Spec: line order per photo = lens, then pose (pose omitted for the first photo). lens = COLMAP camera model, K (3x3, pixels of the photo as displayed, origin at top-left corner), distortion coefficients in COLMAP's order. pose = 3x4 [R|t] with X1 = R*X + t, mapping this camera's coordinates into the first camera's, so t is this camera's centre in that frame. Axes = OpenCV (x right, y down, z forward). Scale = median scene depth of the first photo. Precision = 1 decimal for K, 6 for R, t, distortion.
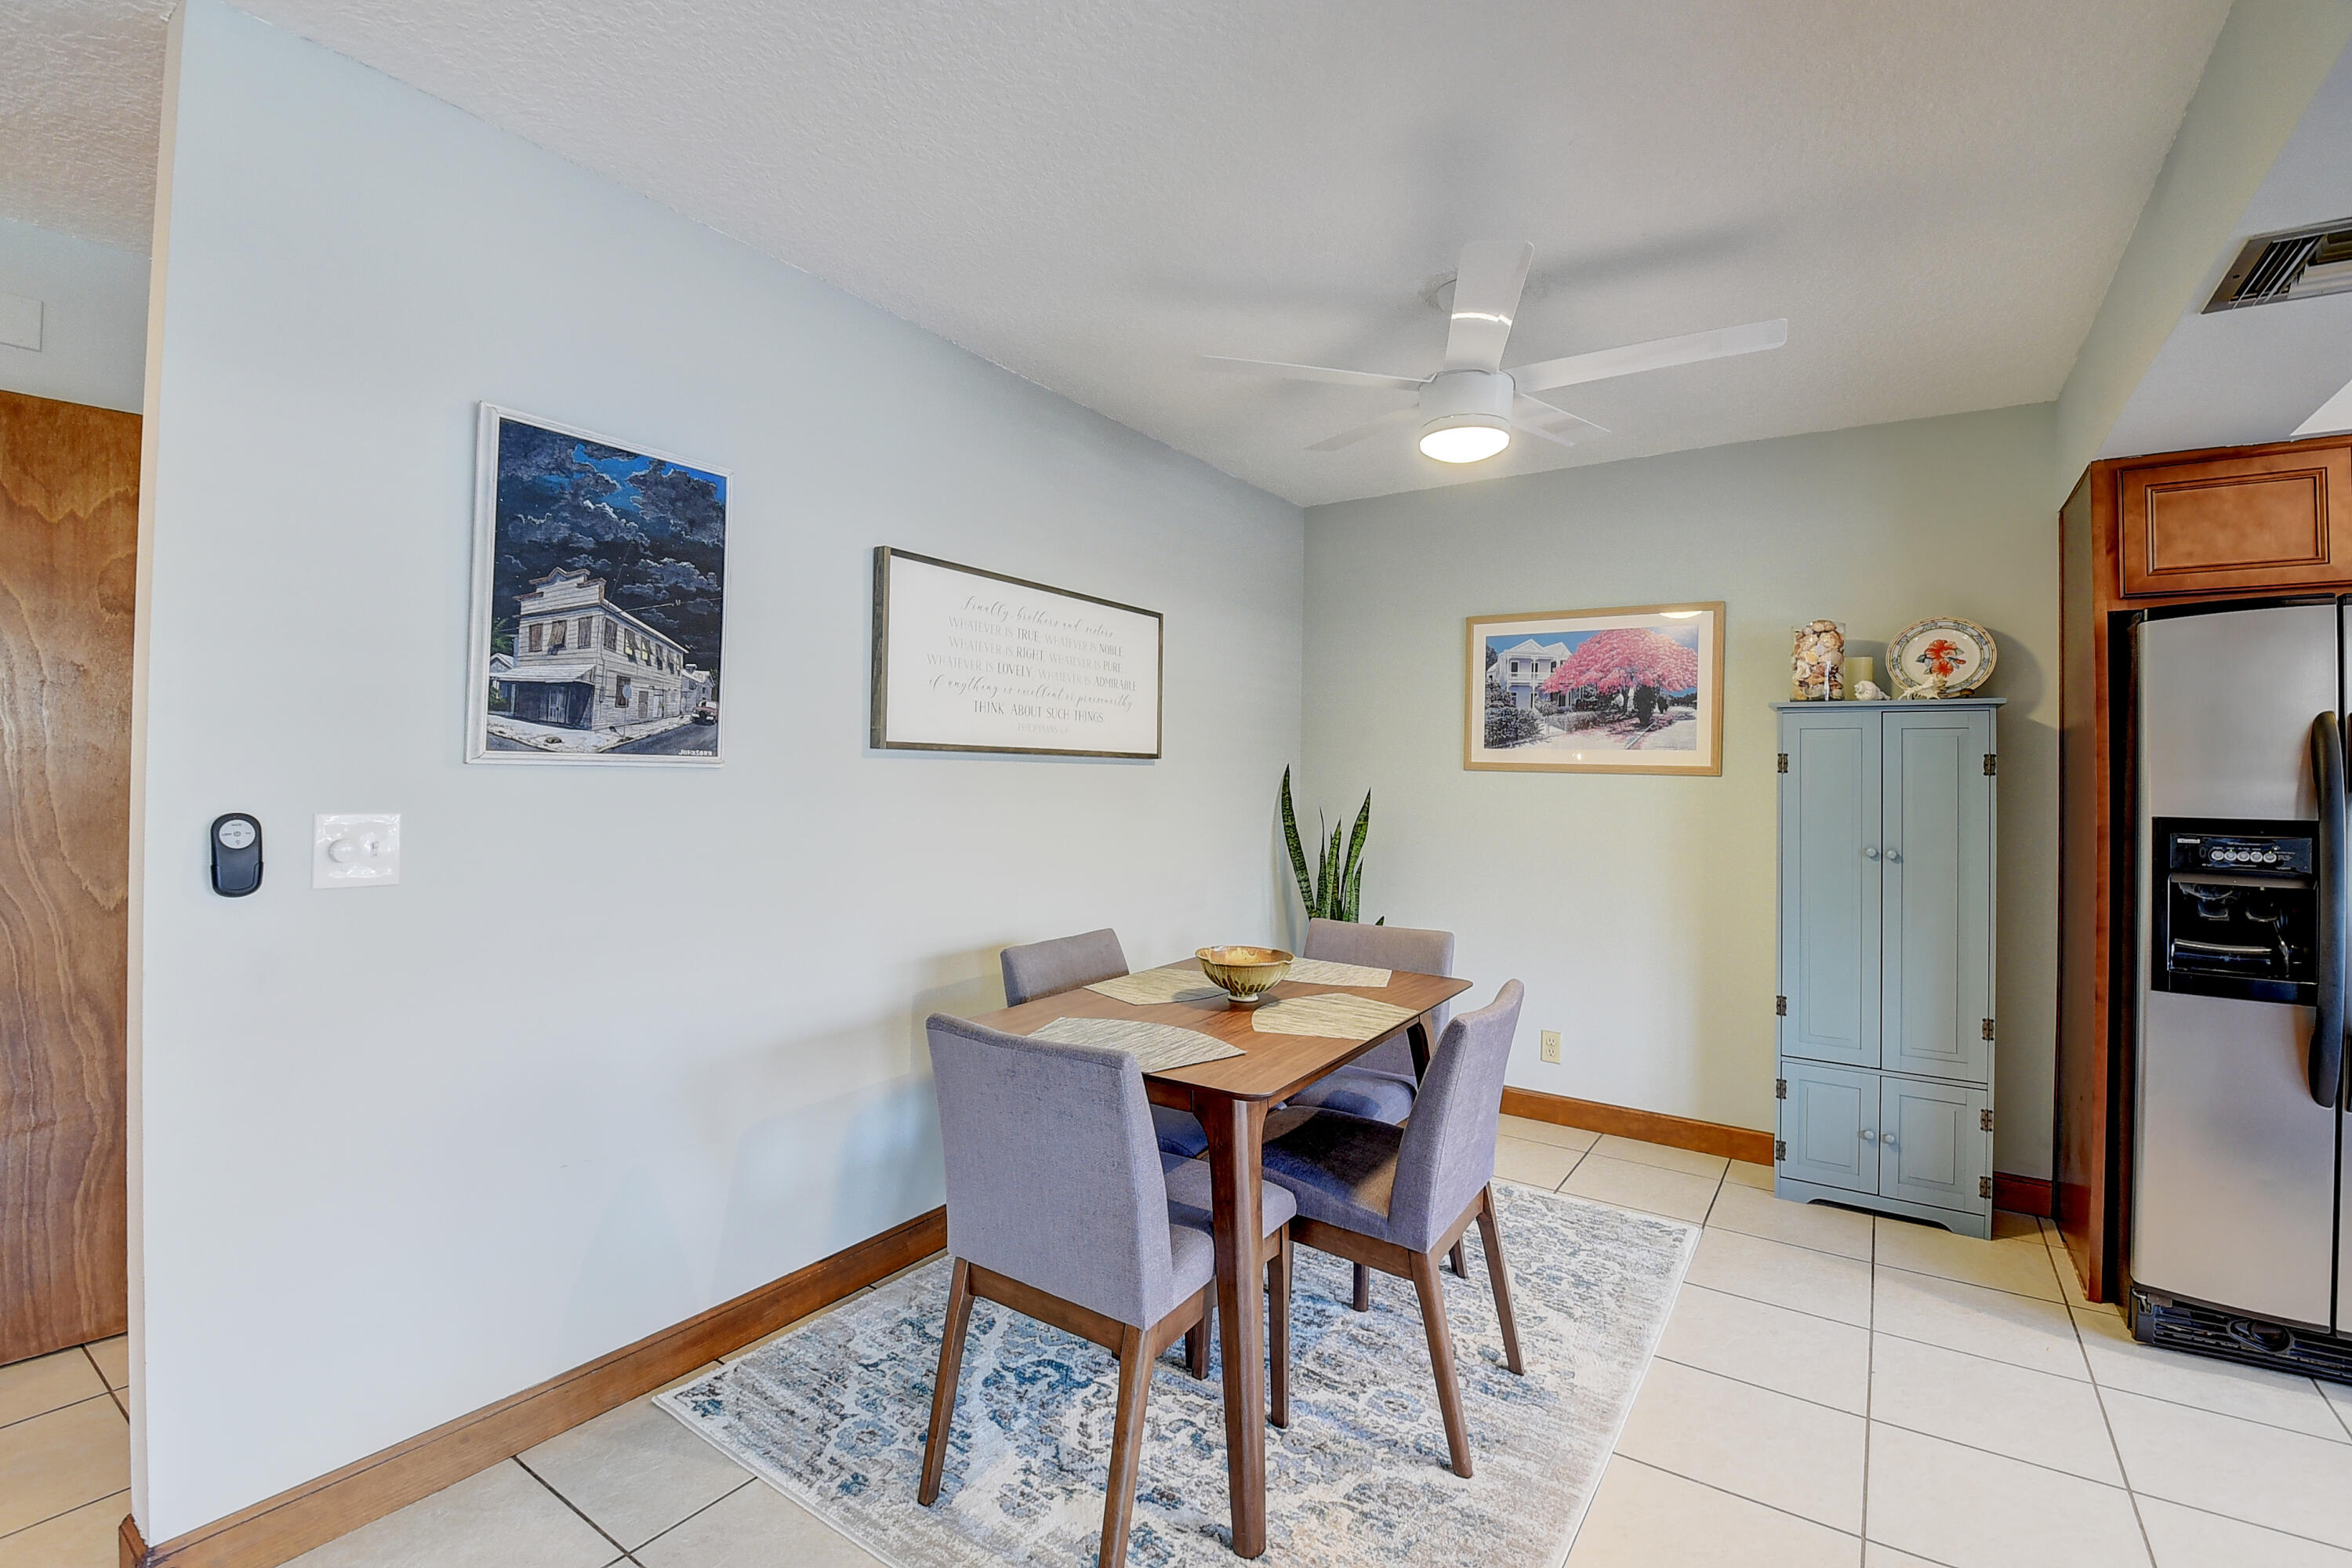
lens RADIAL K [[1046.9, 0, 1174.9], [0, 1046.9, 756.2], [0, 0, 1]] dist [0.021007, -0.028604]
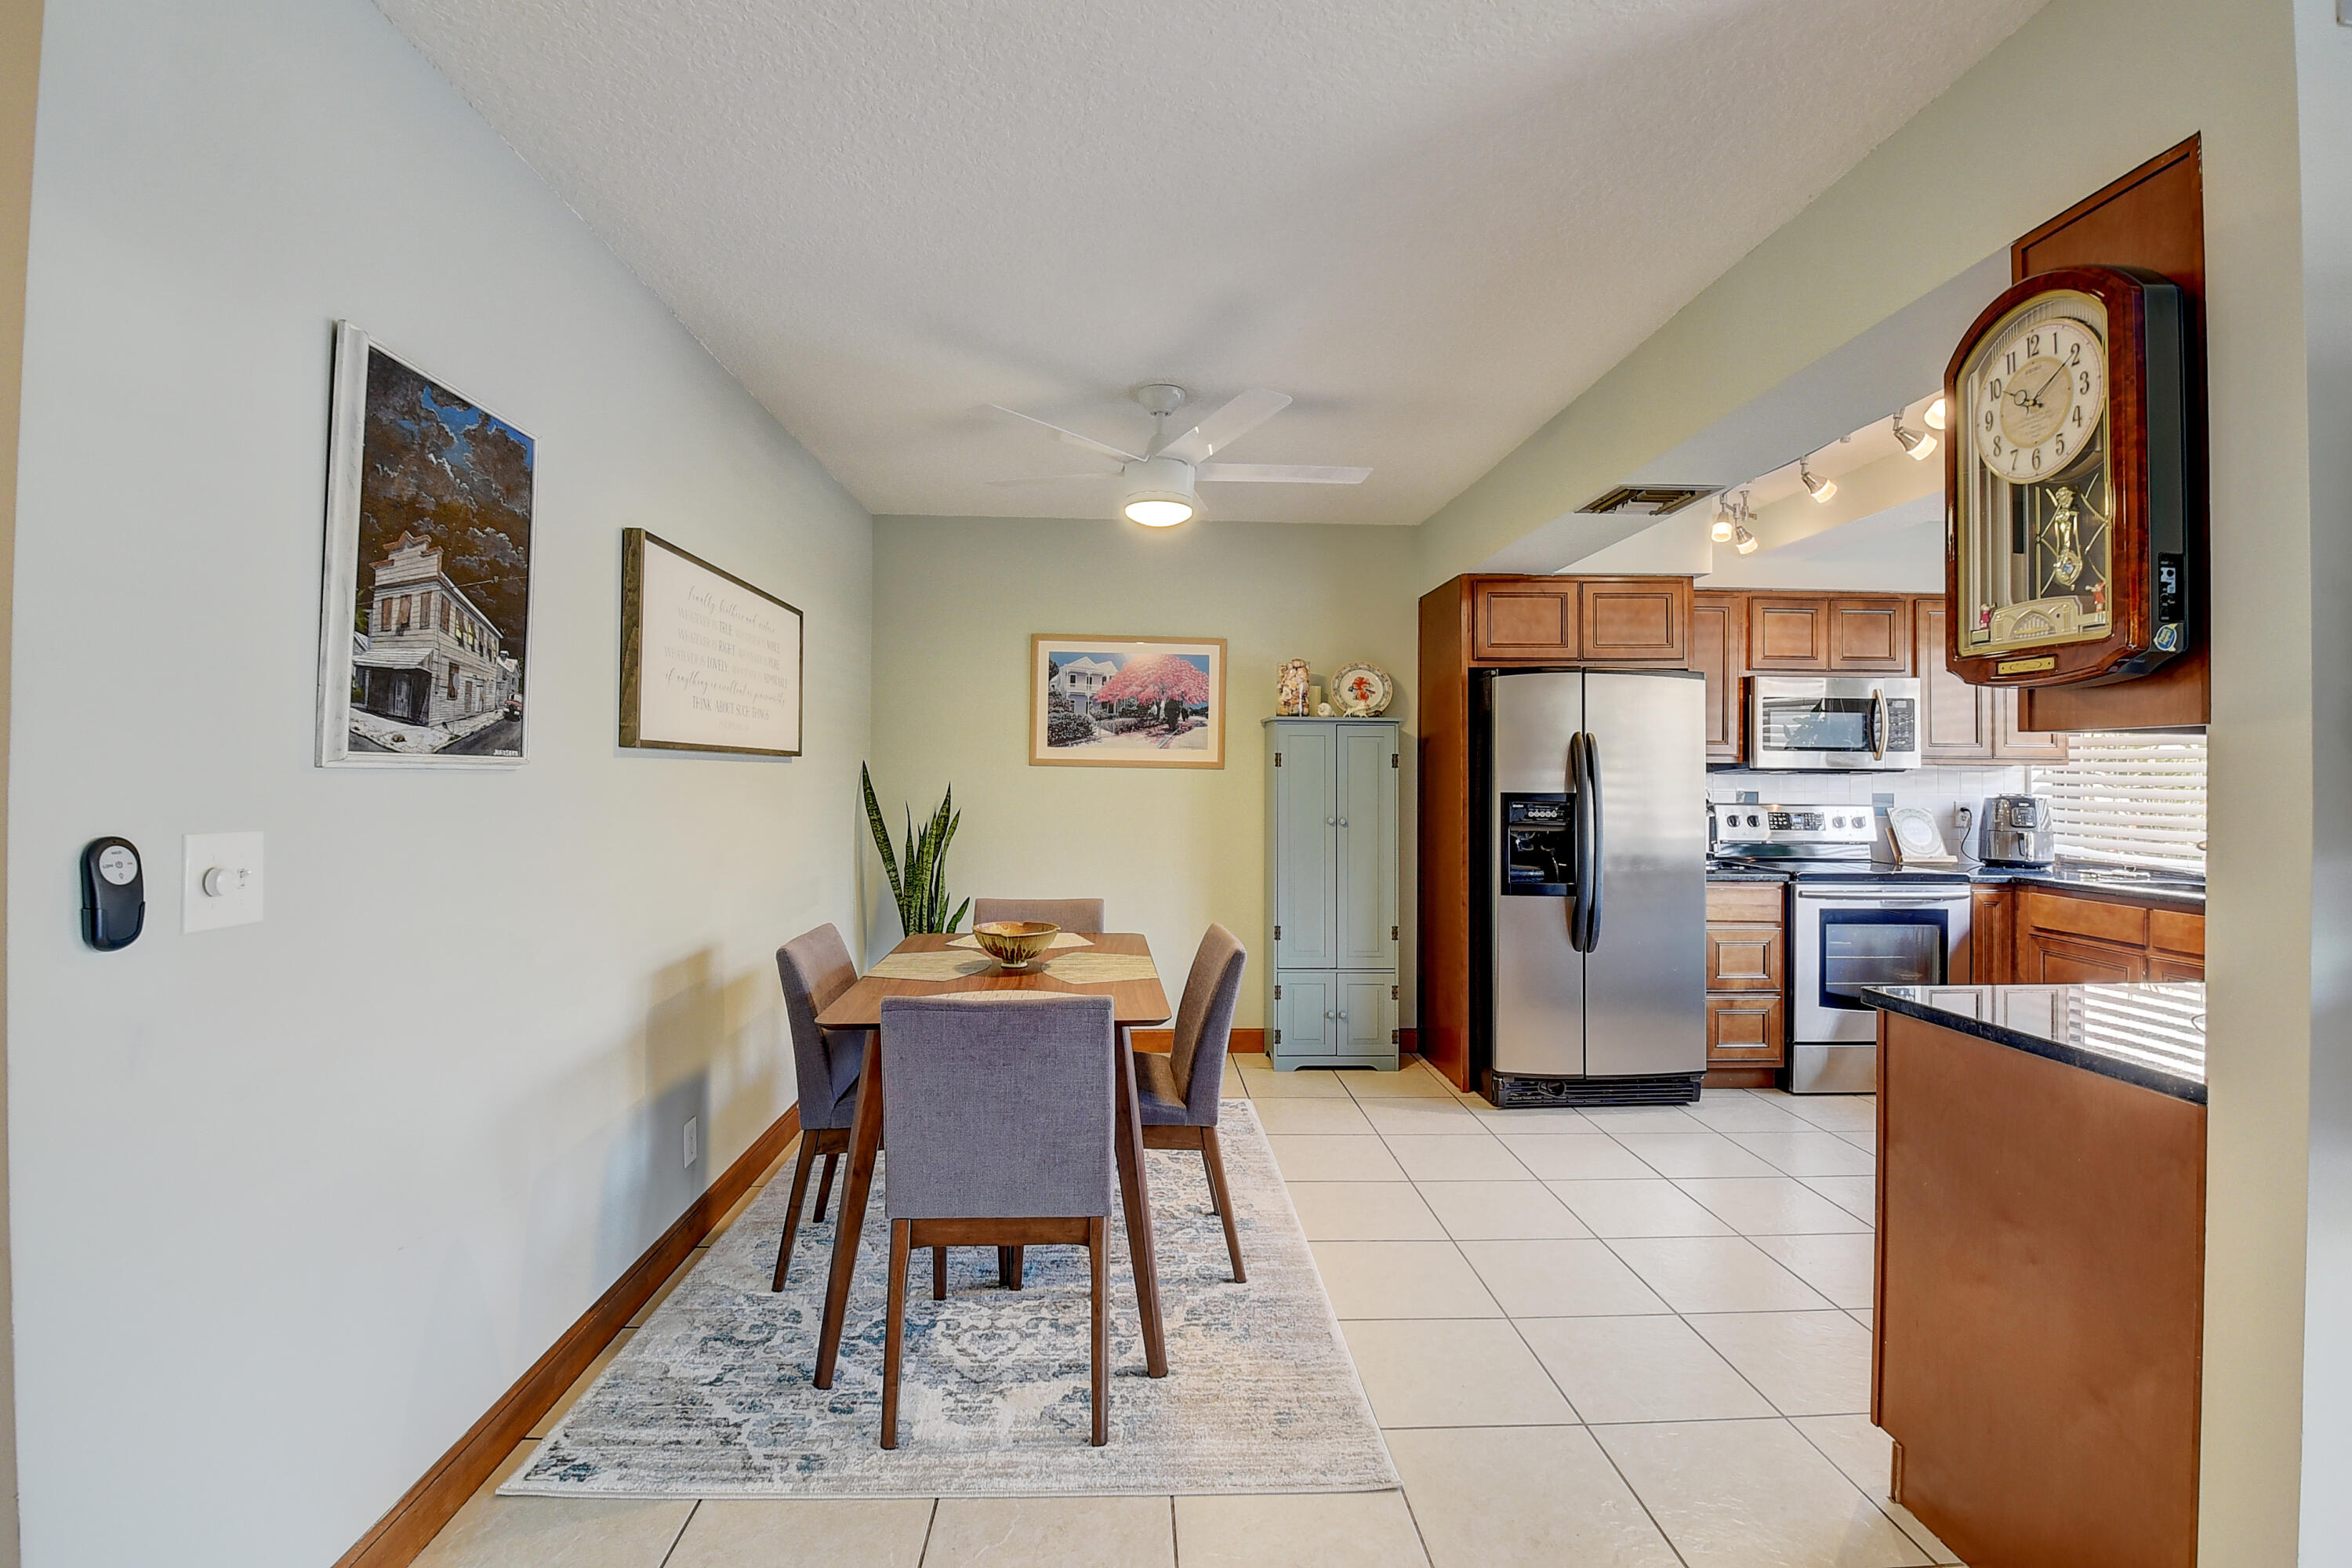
lens RADIAL K [[1040.3, 0, 1168.3], [0, 1040.3, 756.1], [0, 0, 1]] dist [0.017606, -0.021546]
pose [[0.798522, 0.000367, 0.601966, -0.539567], [-0.004645, 0.999974, 0.005551, -0.007733], [-0.601948, -0.007229, 0.798502, -0.022508]]
